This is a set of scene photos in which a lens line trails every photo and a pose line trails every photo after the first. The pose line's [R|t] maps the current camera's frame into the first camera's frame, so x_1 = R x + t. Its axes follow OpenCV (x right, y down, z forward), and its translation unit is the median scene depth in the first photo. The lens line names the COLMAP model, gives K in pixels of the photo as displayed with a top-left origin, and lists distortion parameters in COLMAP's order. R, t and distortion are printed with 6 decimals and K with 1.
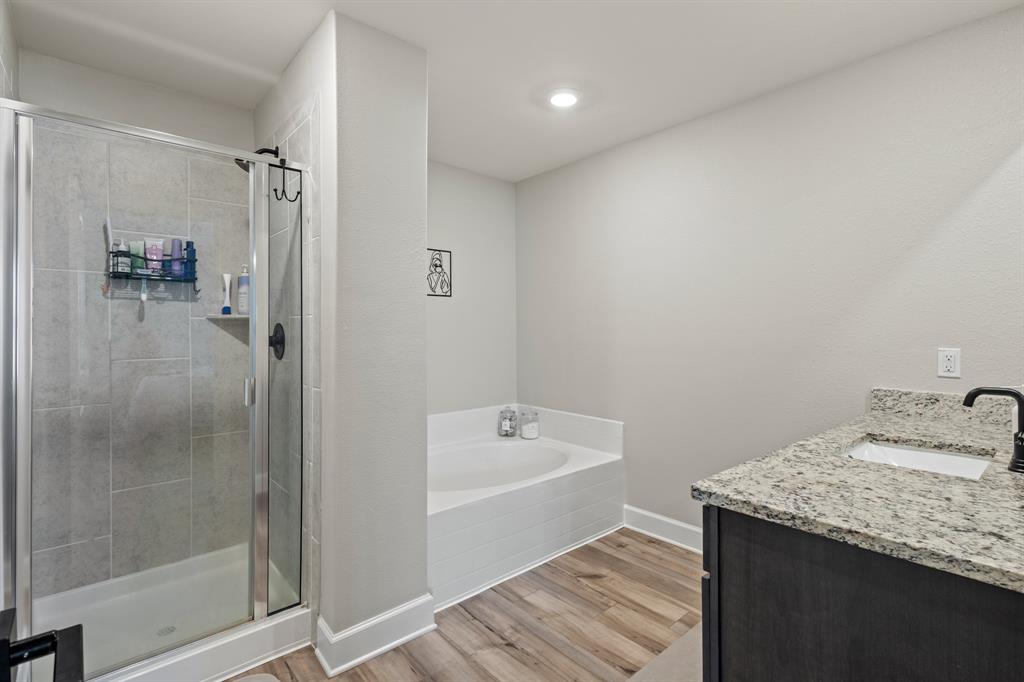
lens RADIAL K [[474.8, 0, 517.7], [0, 474.8, 333.3], [0, 0, 1]] dist [0.008685, -0.000694]
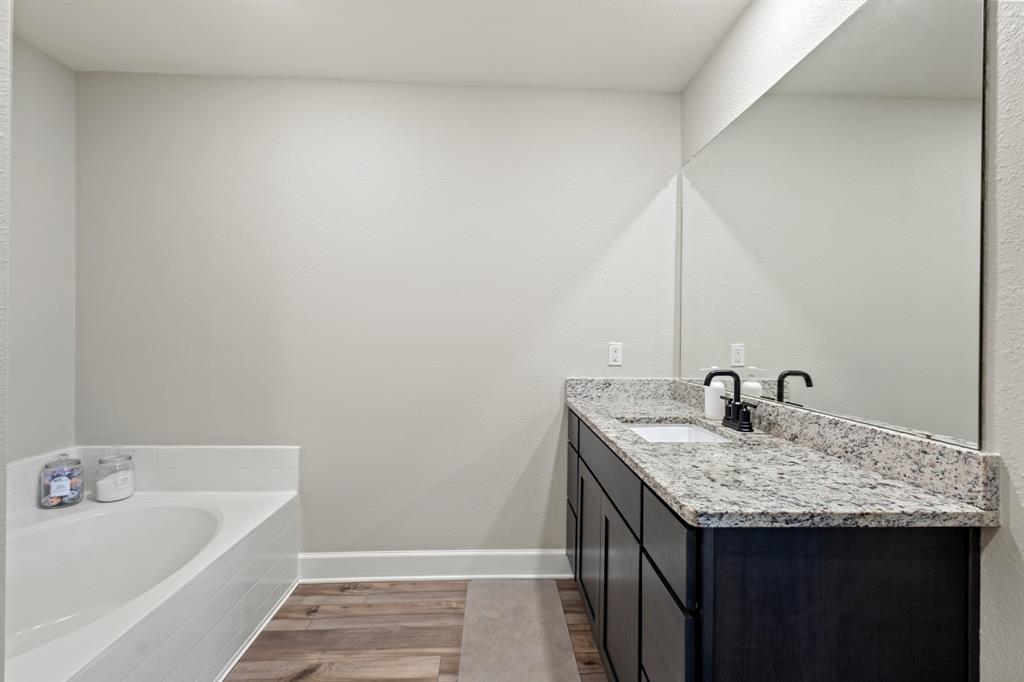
lens RADIAL K [[474.8, 0, 517.7], [0, 474.8, 333.3], [0, 0, 1]] dist [0.008685, -0.000694]
pose [[0.627203, 0.009913, 0.778793, -0.249920], [-0.007319, 0.999950, -0.006834, 0.015966], [-0.778822, -0.001413, 0.627244, 0.406186]]
